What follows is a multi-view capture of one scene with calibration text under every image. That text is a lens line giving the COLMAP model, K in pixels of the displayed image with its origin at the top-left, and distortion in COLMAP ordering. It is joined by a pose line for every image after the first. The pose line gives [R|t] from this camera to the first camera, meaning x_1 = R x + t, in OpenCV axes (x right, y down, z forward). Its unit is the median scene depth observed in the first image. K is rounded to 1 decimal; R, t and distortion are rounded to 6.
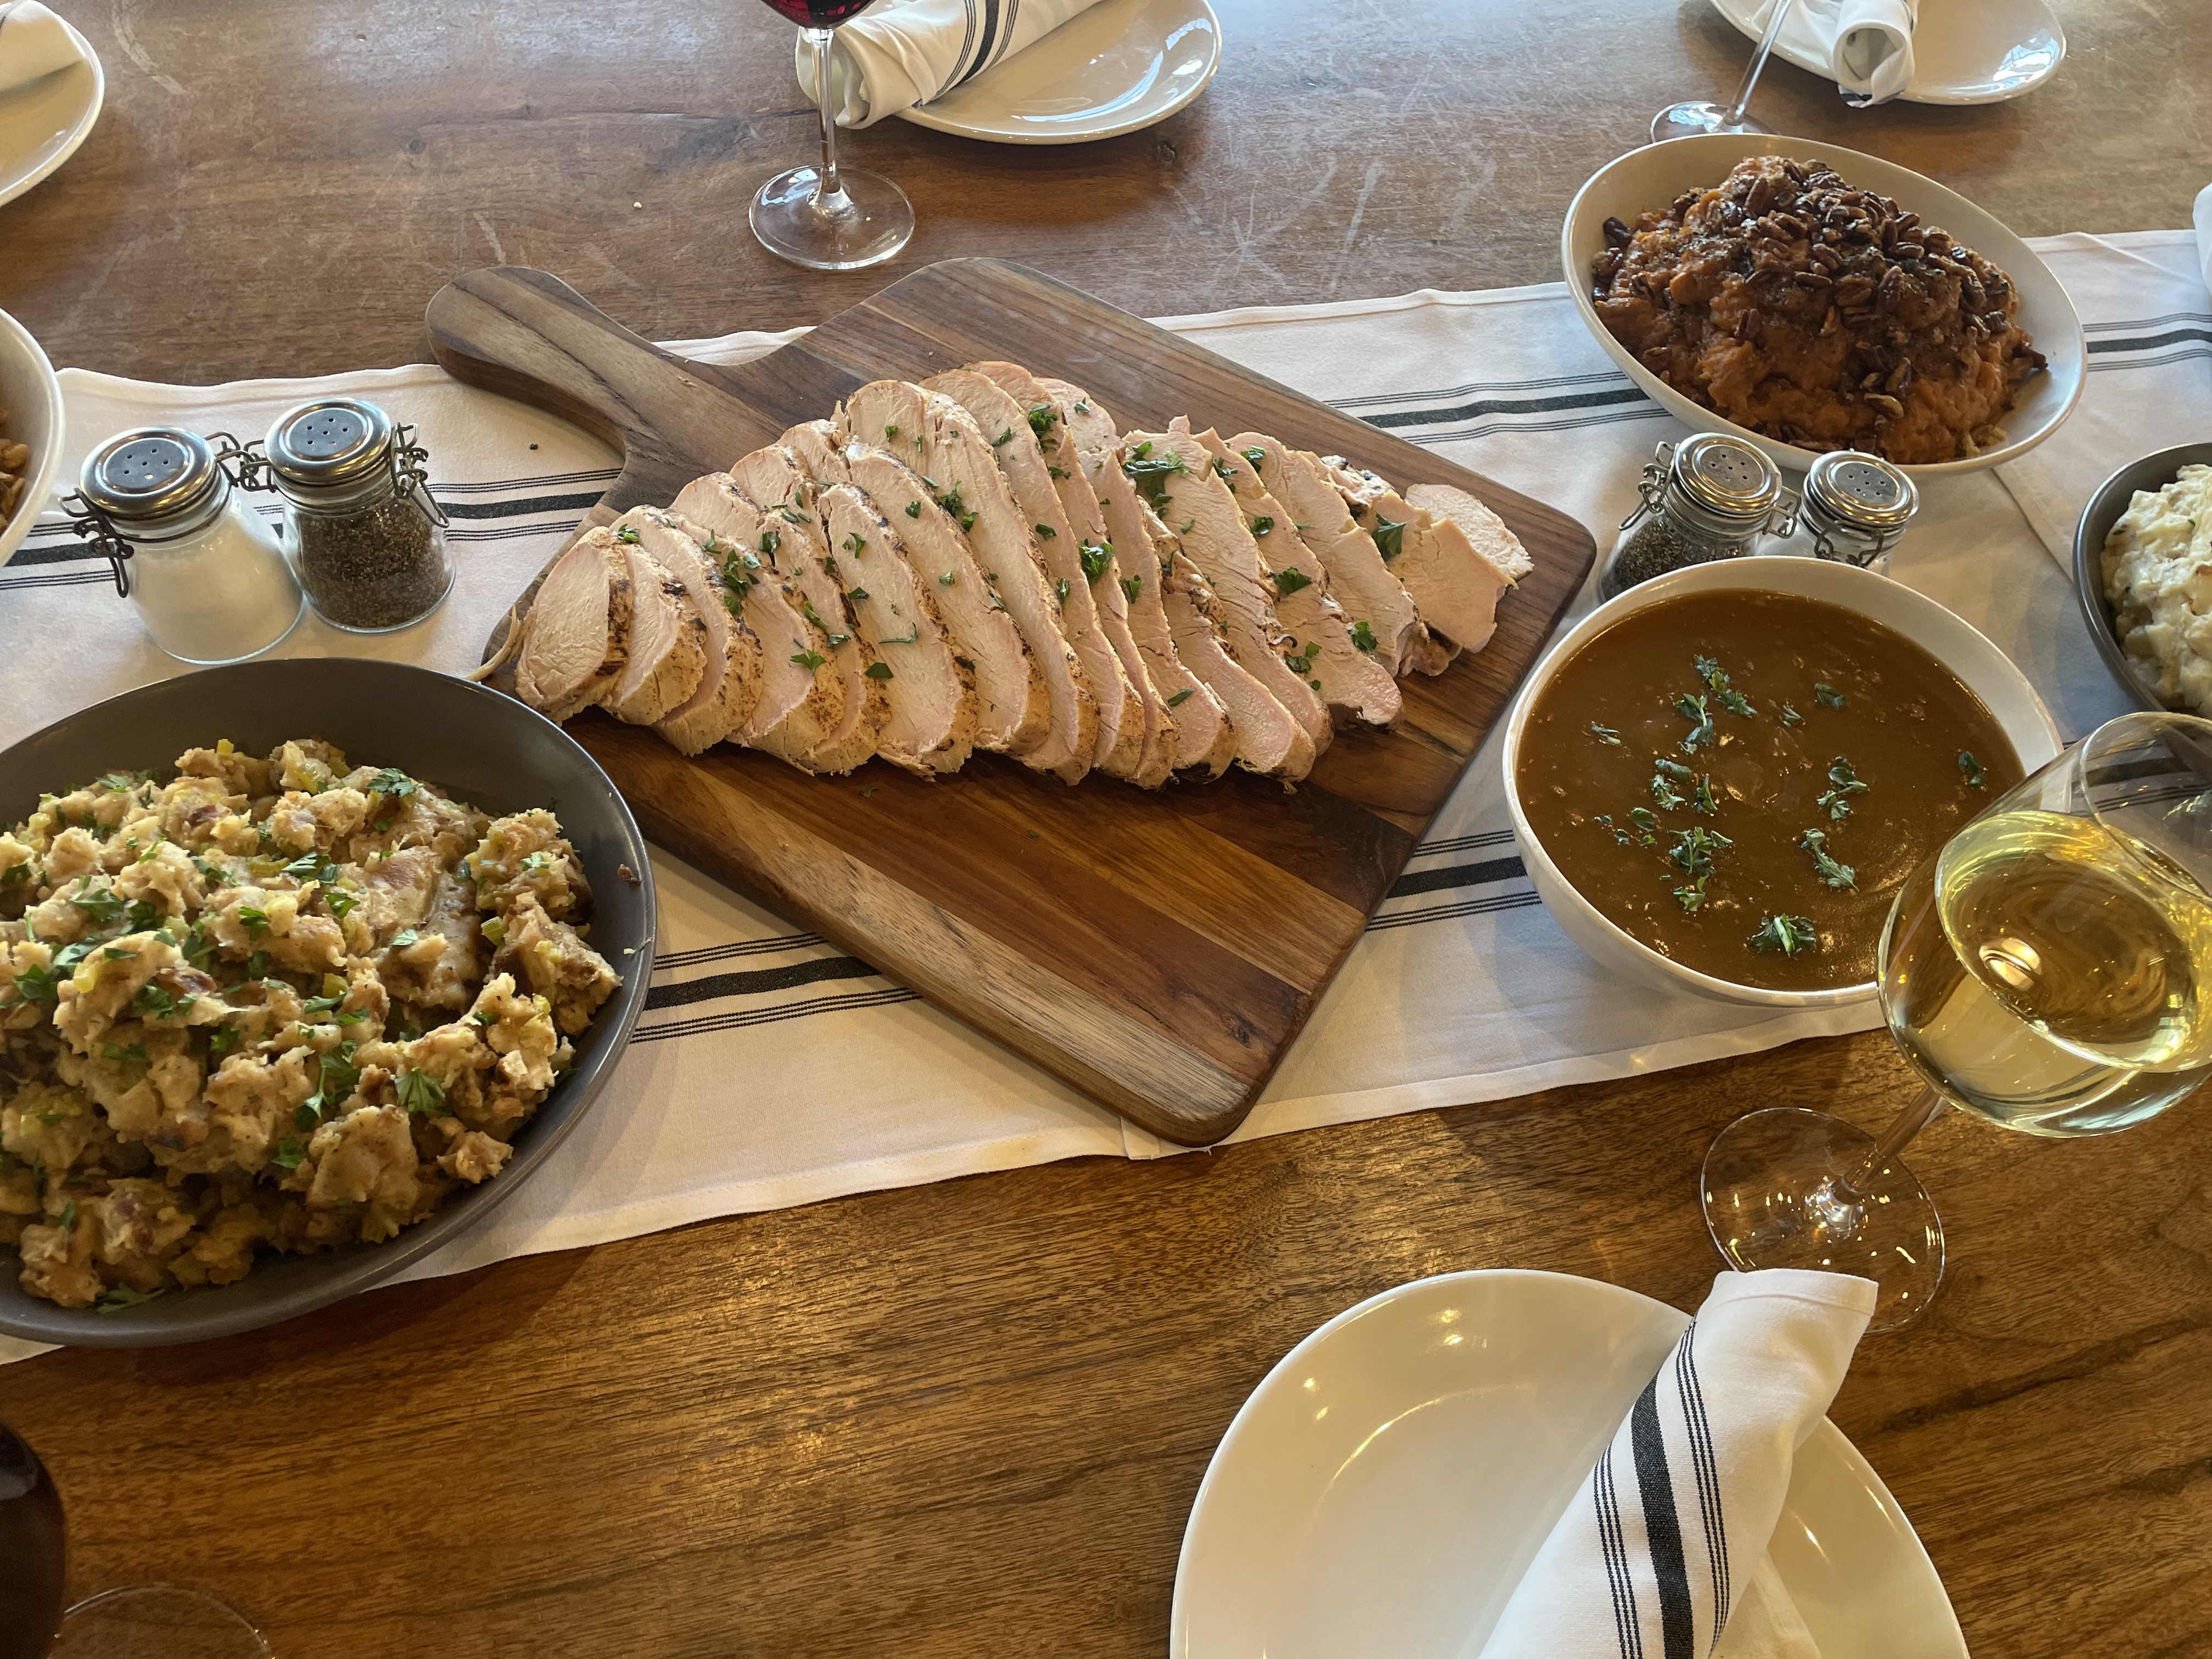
lens RADIAL K [[1676.3, 0, 1106.0], [0, 1676.3, 829.5], [0, 0, 1]] dist [0.097892, -0.123975]
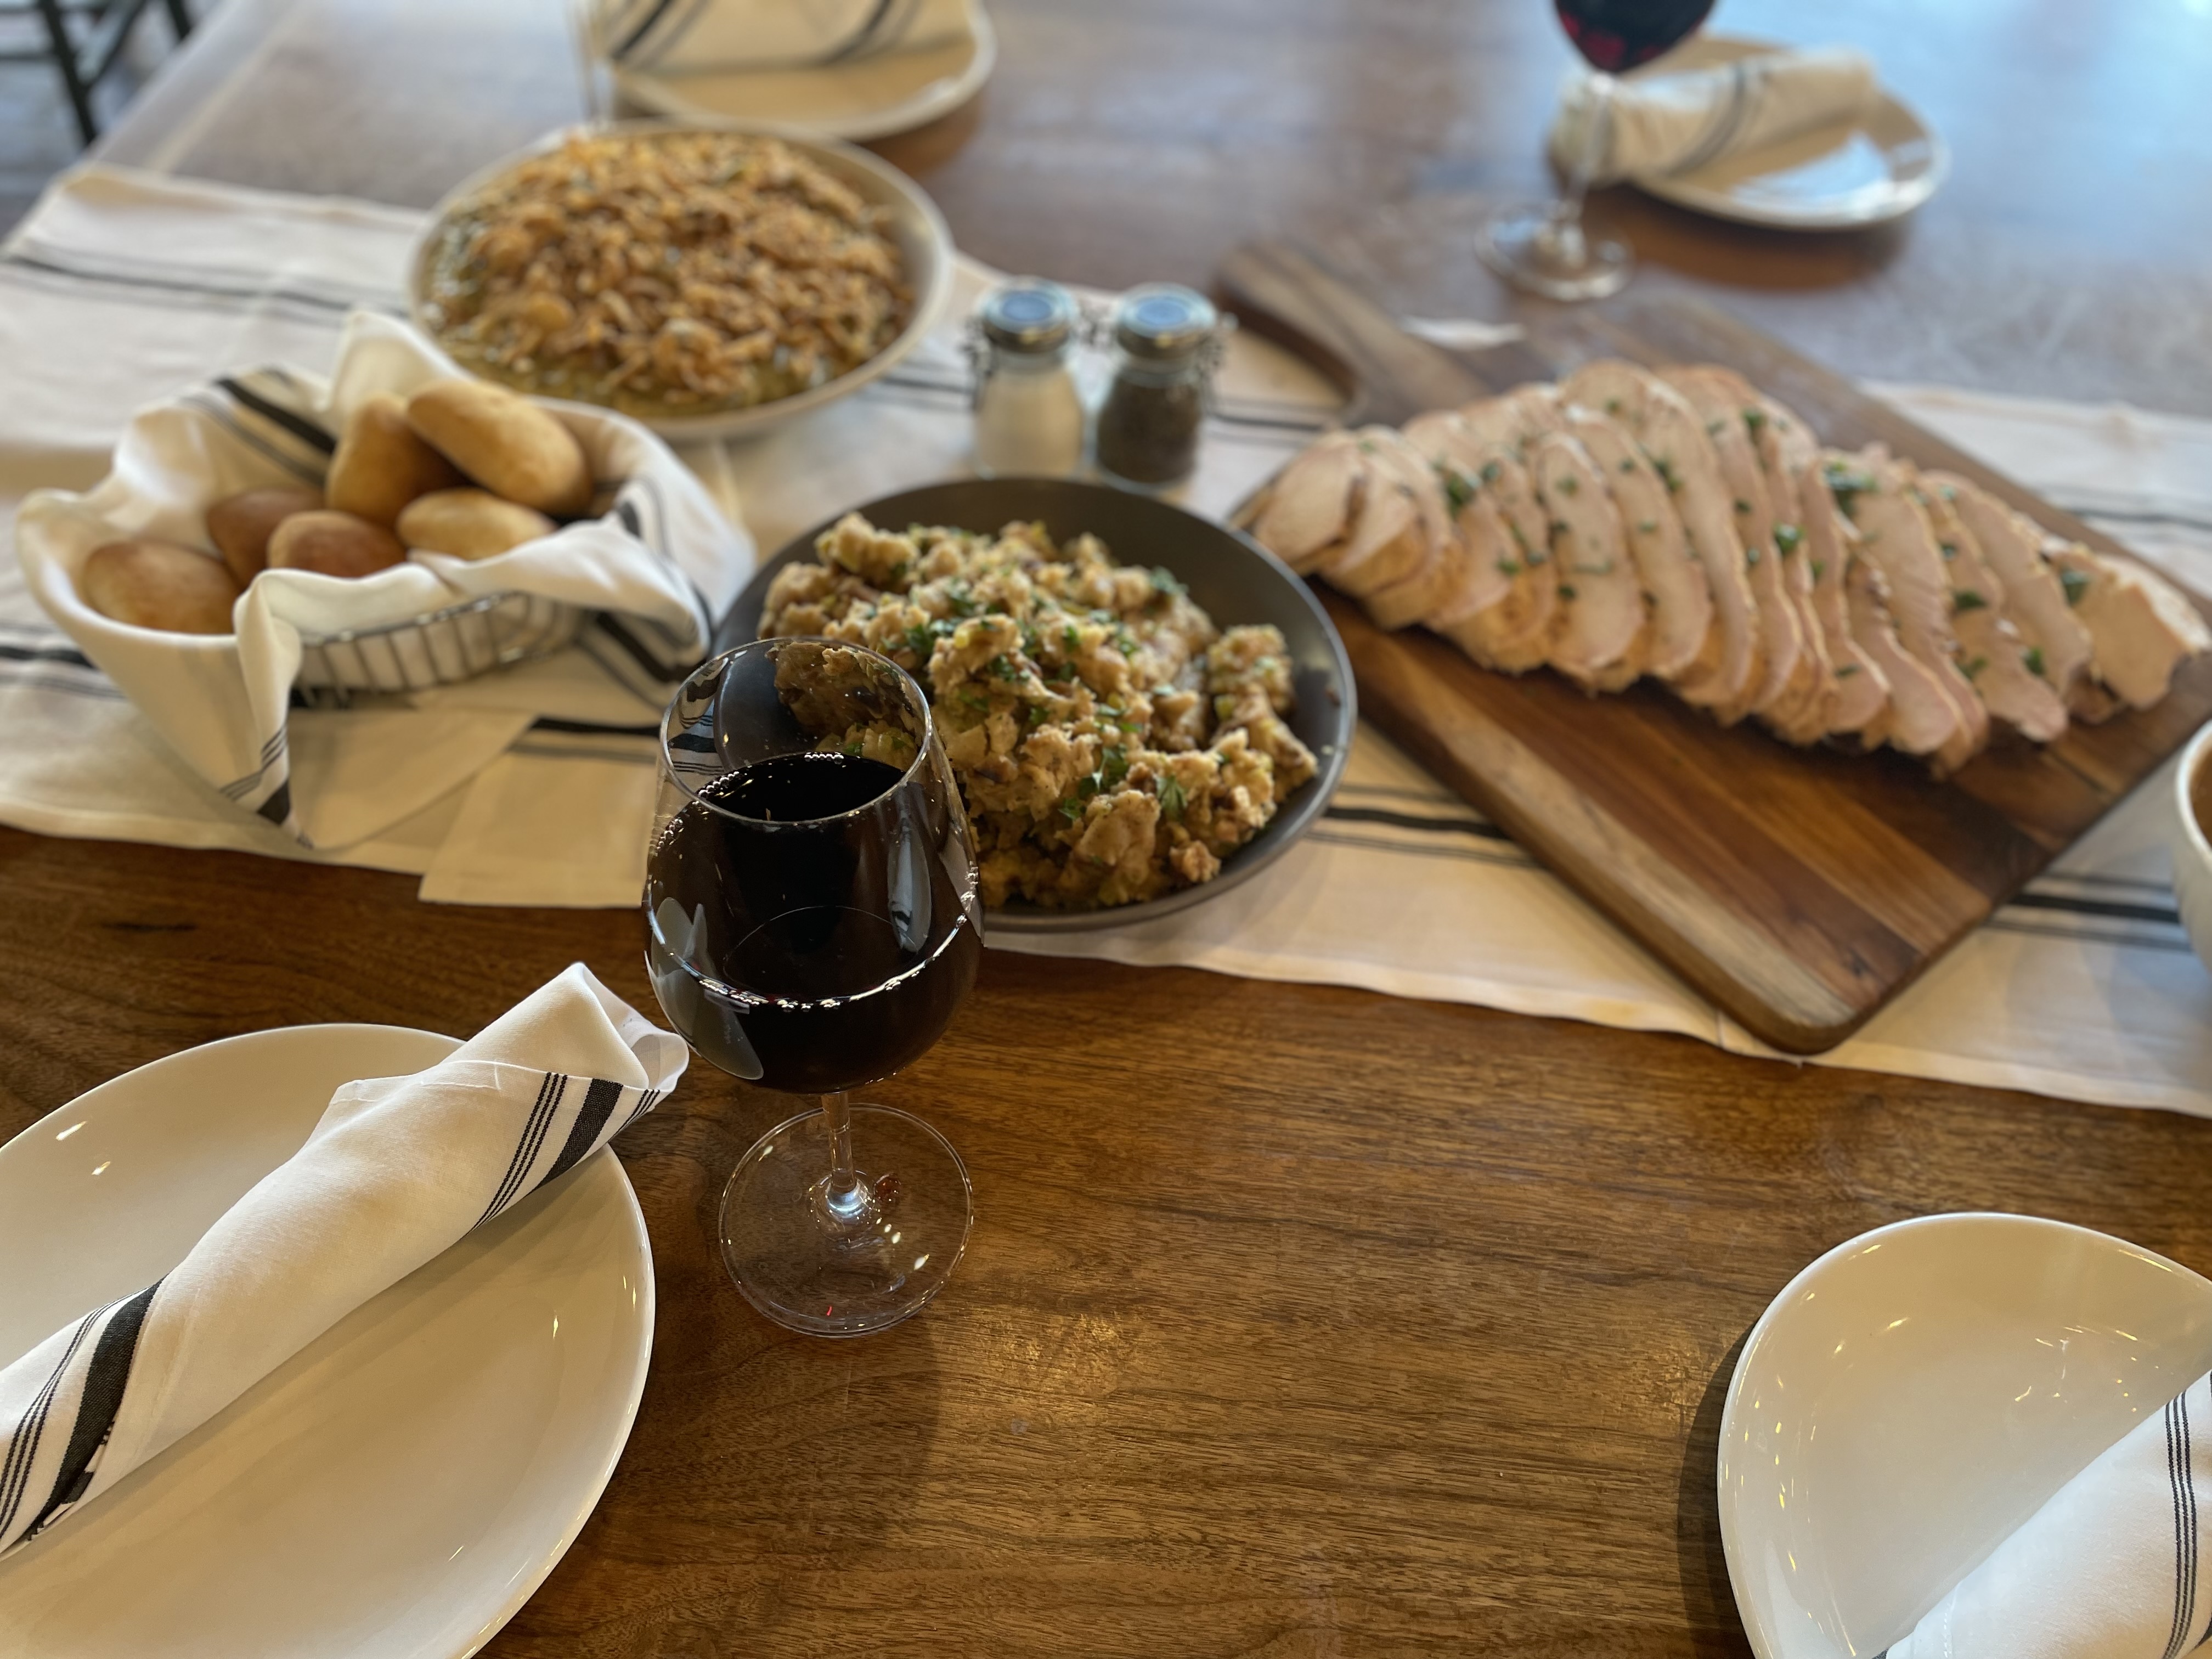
lens RADIAL K [[1676.3, 0, 1106.0], [0, 1676.3, 829.5], [0, 0, 1]] dist [0.097892, -0.123975]
pose [[0.944867, 0.239005, -0.223839, -0.145500], [-0.258955, 0.963765, -0.064034, 0.226793], [0.200423, 0.118468, 0.972520, -0.151624]]
